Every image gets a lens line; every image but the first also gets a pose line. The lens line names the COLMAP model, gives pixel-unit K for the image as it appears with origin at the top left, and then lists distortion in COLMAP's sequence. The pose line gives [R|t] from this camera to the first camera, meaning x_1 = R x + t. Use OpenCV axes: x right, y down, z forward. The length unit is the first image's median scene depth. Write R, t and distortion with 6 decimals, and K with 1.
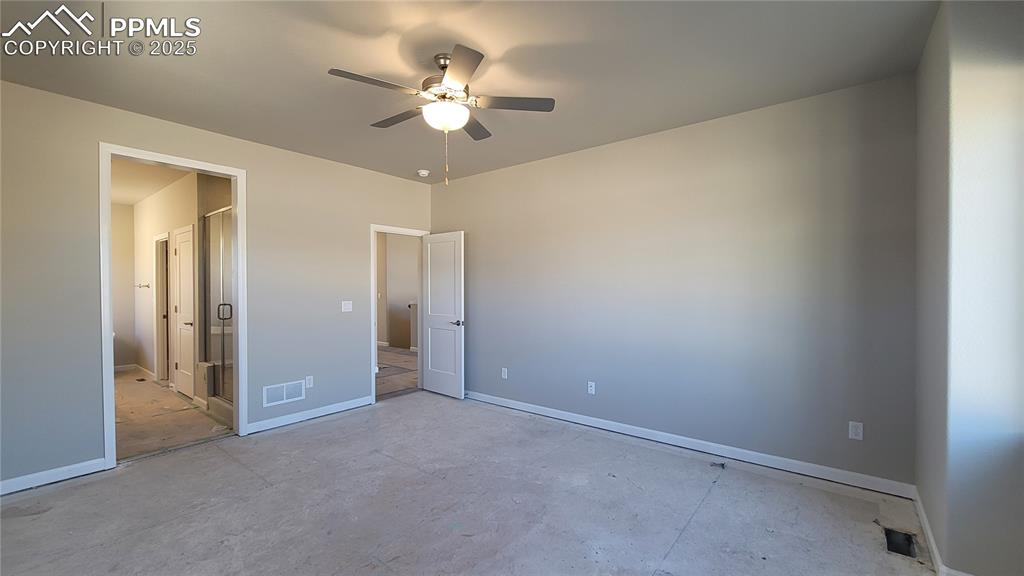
lens RADIAL K [[417.8, 0, 517.9], [0, 417.8, 287.8], [0, 0, 1]] dist [0.000016, -0.000099]
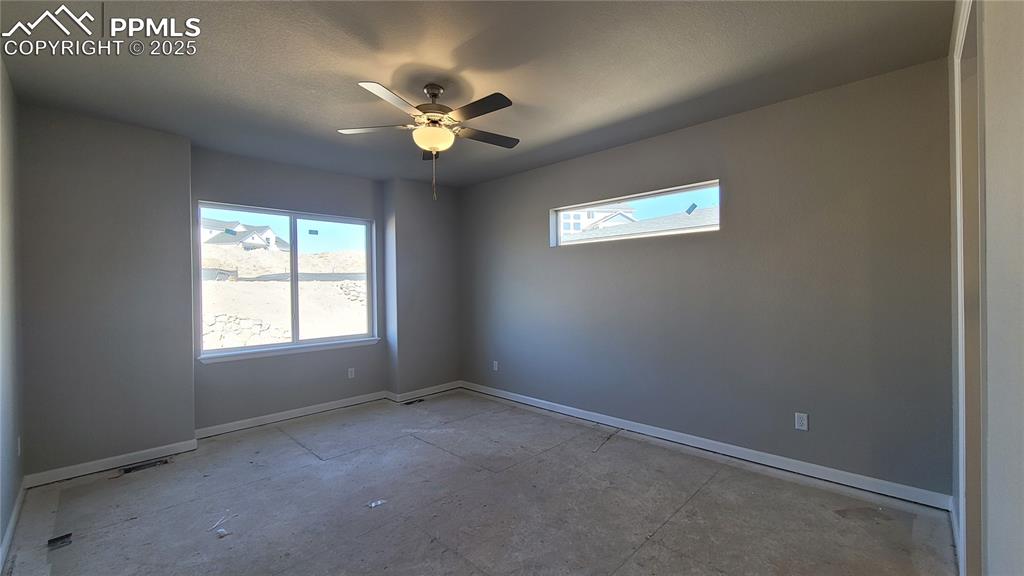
lens RADIAL K [[417.8, 0, 517.9], [0, 417.8, 287.8], [0, 0, 1]] dist [0.000016, -0.000099]
pose [[-0.995250, 0.014681, 0.096244, -0.482973], [0.015479, 0.999852, 0.007552, -0.013991], [-0.096119, 0.009006, -0.995329, 2.037125]]
